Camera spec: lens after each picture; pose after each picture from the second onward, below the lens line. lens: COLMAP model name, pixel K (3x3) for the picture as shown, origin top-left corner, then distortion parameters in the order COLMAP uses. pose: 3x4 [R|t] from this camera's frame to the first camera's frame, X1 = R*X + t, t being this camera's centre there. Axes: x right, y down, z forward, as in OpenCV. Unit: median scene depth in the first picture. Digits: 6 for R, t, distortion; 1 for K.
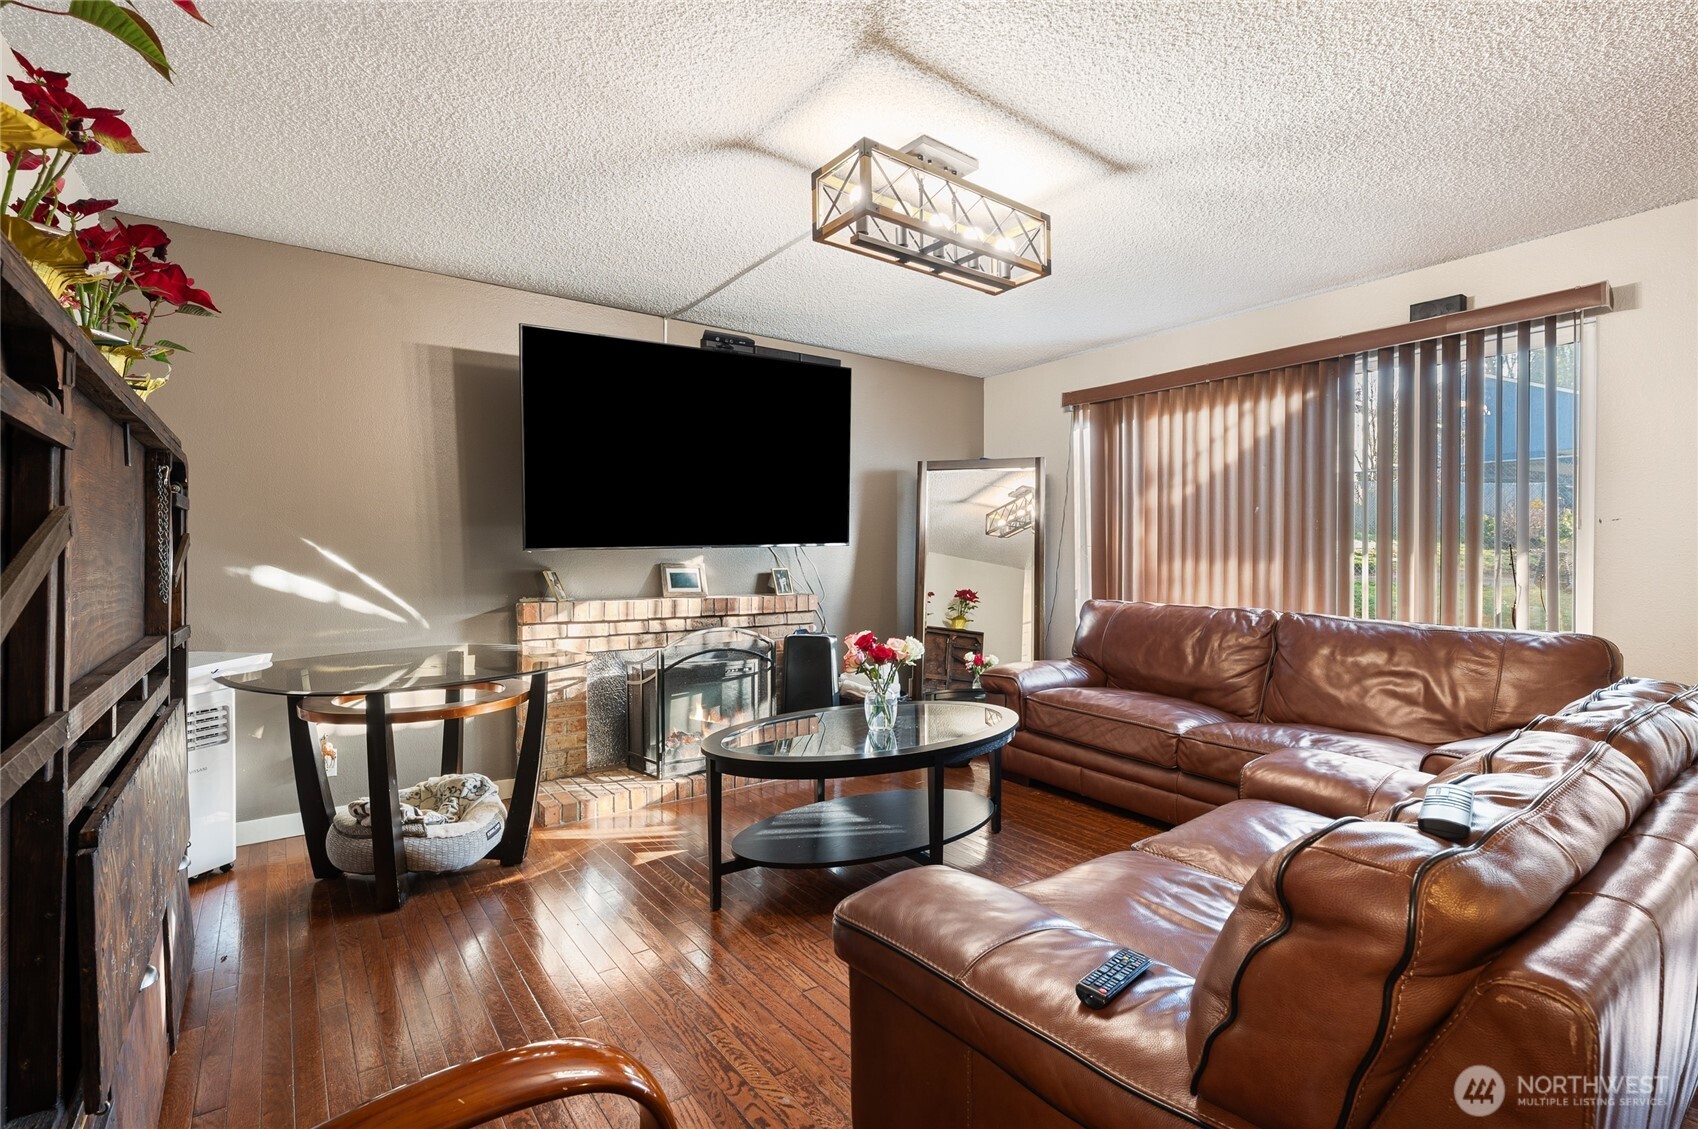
lens RADIAL K [[765.1, 0, 849.0], [0, 765.1, 564.5], [0, 0, 1]] dist [0.000489, 0.000014]
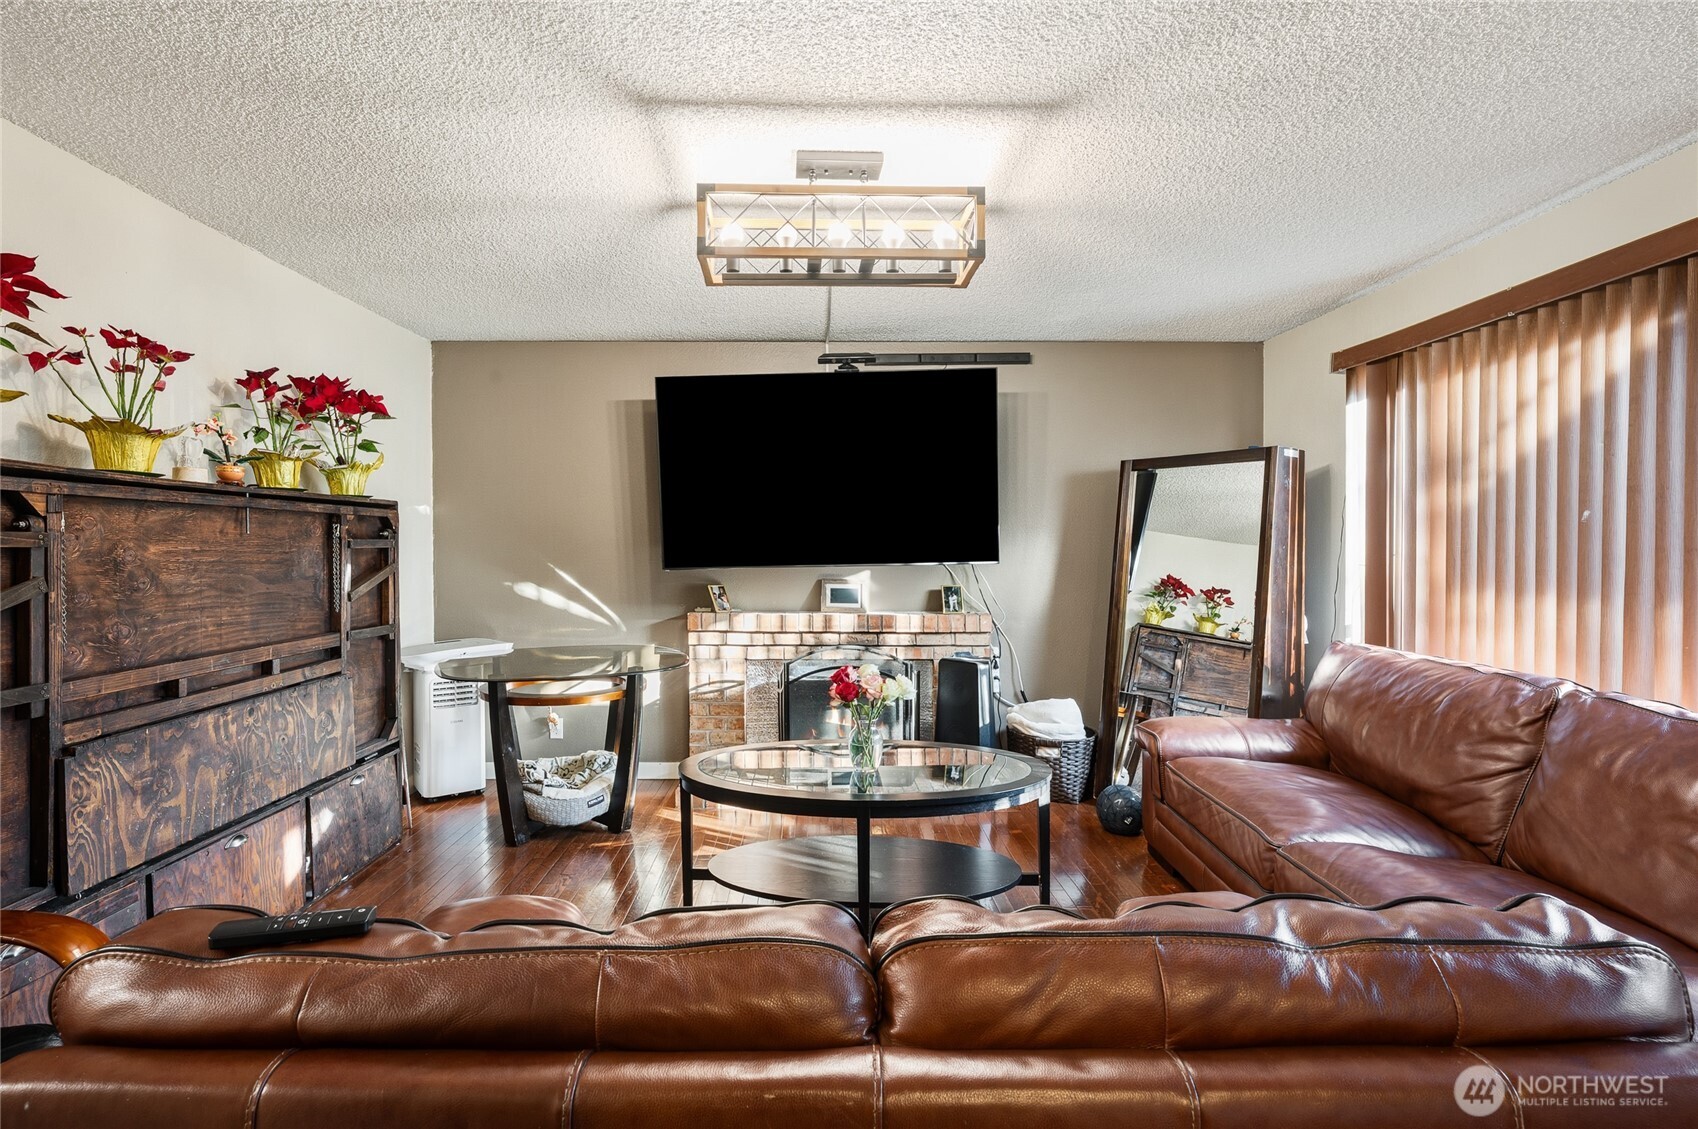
lens RADIAL K [[813.6, 0, 849.0], [0, 813.6, 564.5], [0, 0, 1]] dist [-0.001308, -0.000350]
pose [[0.808542, 0.015324, -0.588239, 0.439565], [-0.007883, 0.999853, 0.015211, -0.038530], [0.588386, -0.007662, 0.808544, 0.130047]]
